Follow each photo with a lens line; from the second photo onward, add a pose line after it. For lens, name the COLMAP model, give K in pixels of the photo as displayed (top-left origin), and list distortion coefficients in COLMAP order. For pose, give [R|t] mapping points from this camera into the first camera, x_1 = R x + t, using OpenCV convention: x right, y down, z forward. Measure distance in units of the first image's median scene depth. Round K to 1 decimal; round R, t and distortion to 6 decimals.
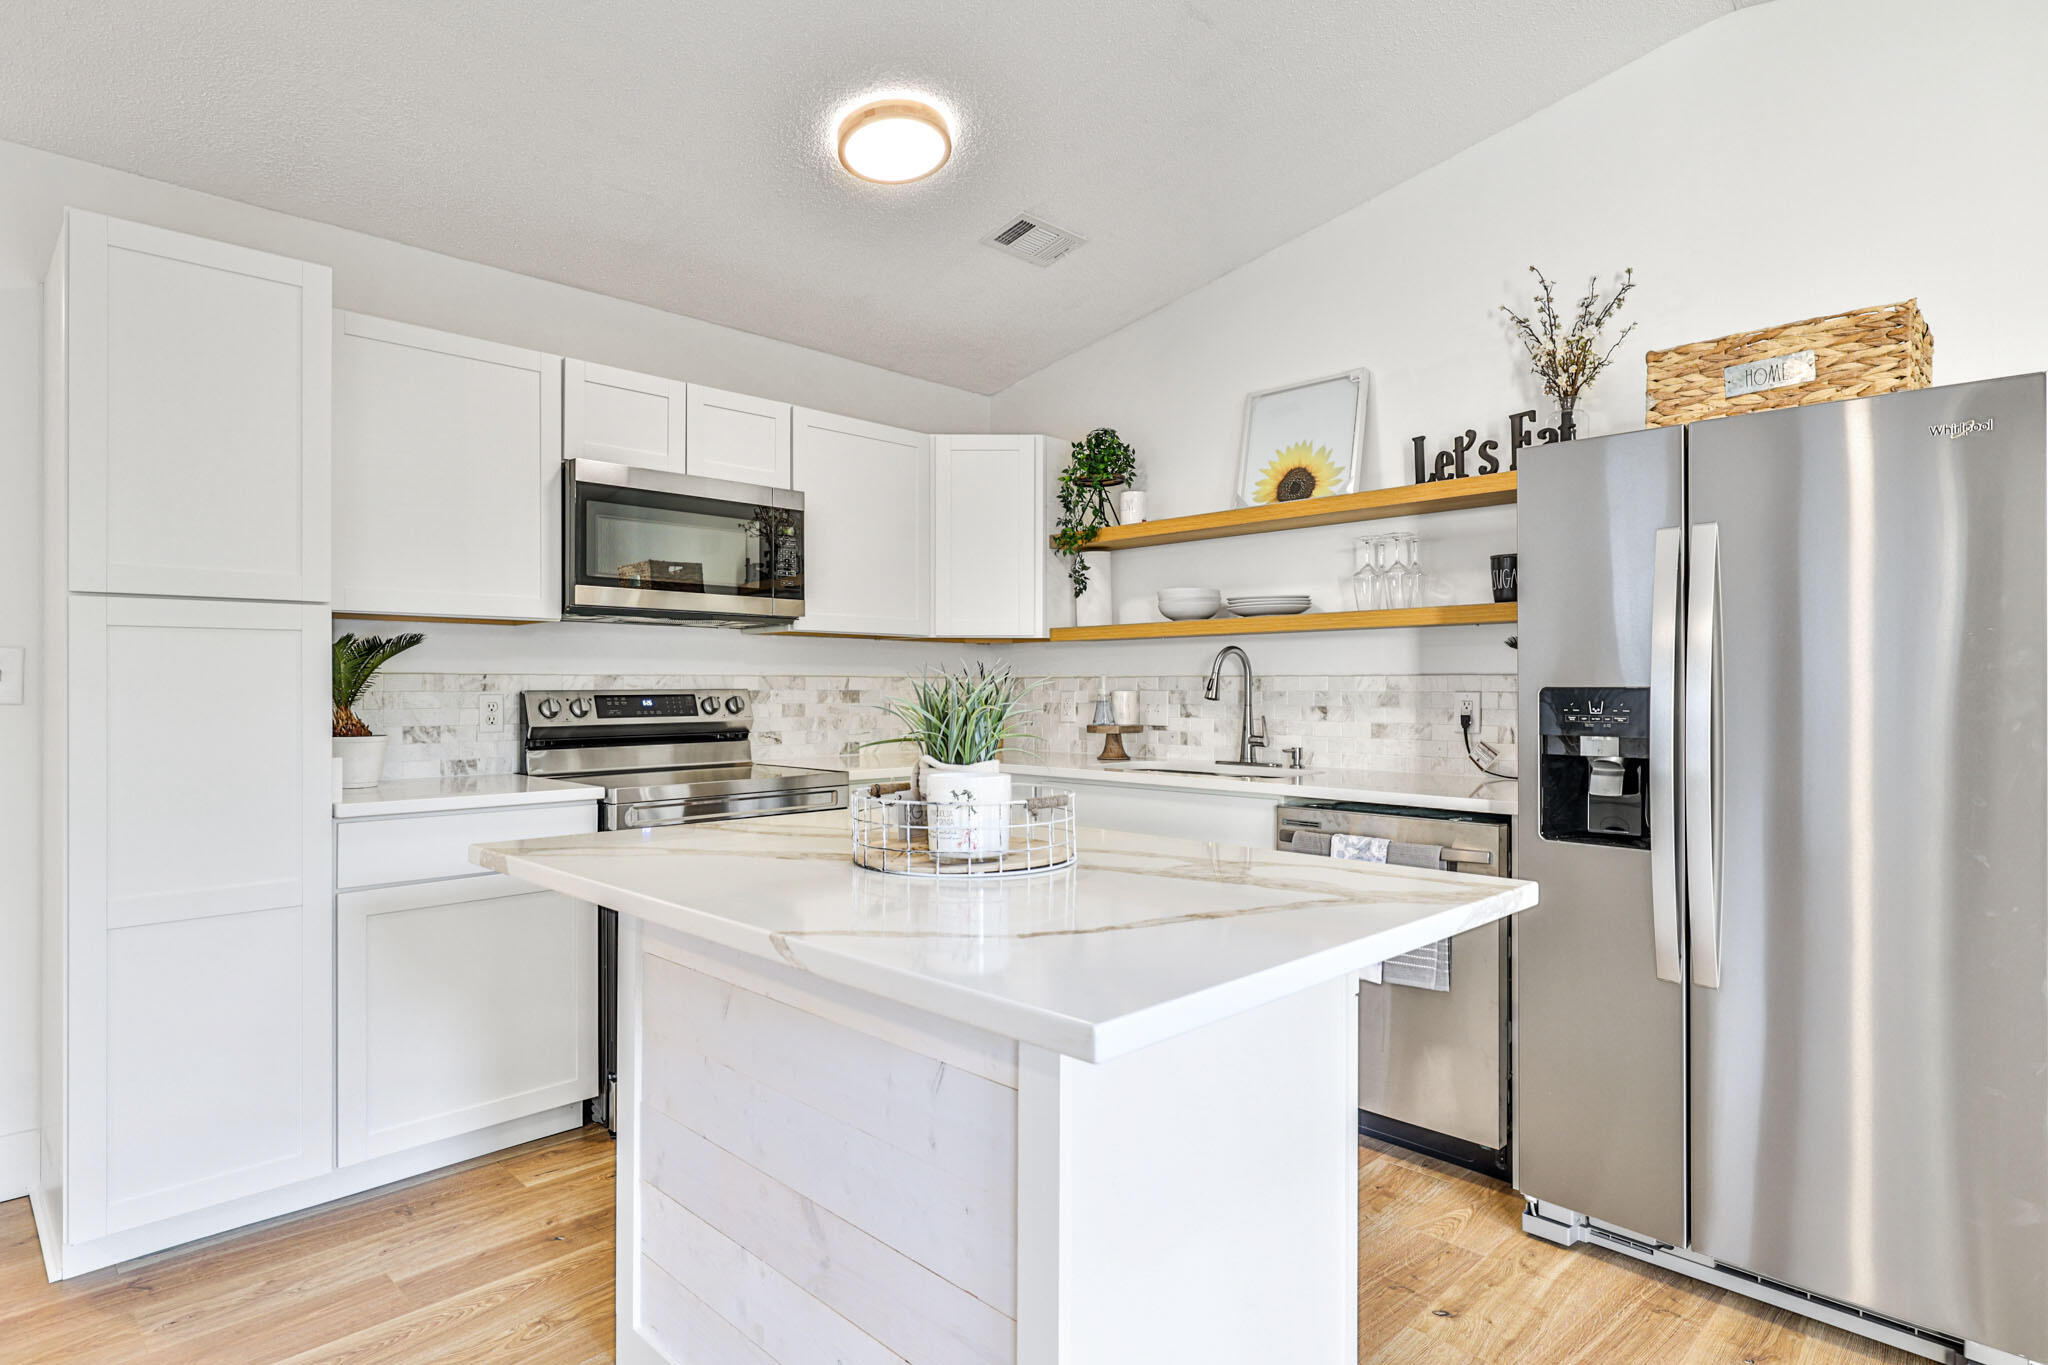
lens RADIAL K [[1097.4, 0, 1023.5], [0, 1097.4, 676.7], [0, 0, 1]] dist [0.000568, 0.000392]
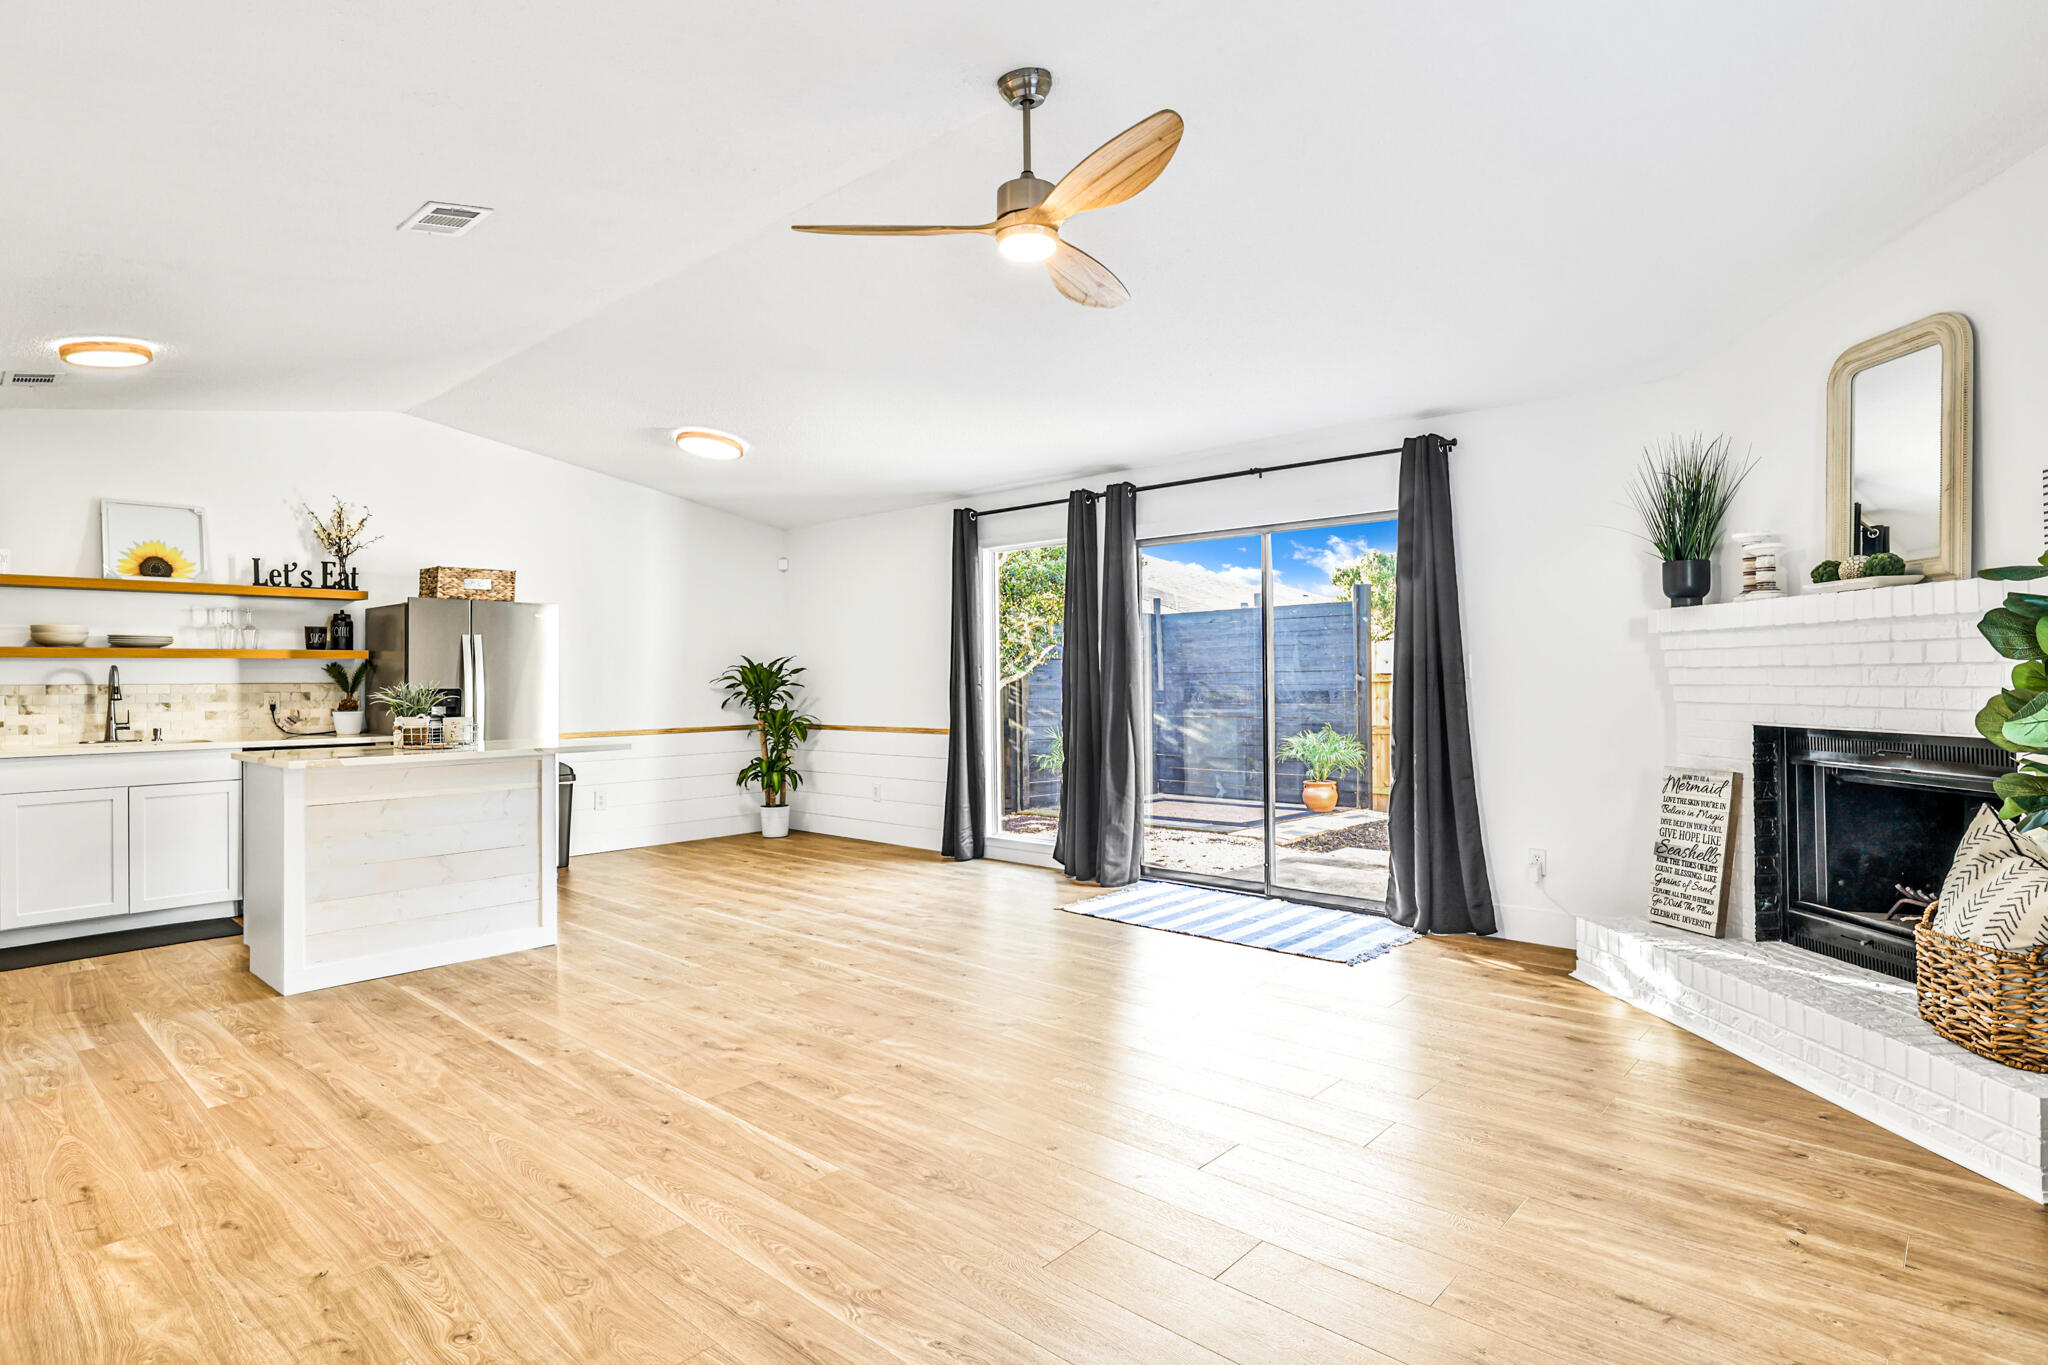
lens RADIAL K [[1071.6, 0, 1073.3], [0, 1071.6, 669.2], [0, 0, 1]] dist [-0.003761, -0.000136]
pose [[-0.092914, 0.008919, 0.995634, -1.548757], [-0.001498, 0.999957, -0.009098, -0.011584], [-0.995673, -0.002337, -0.092896, -0.226113]]
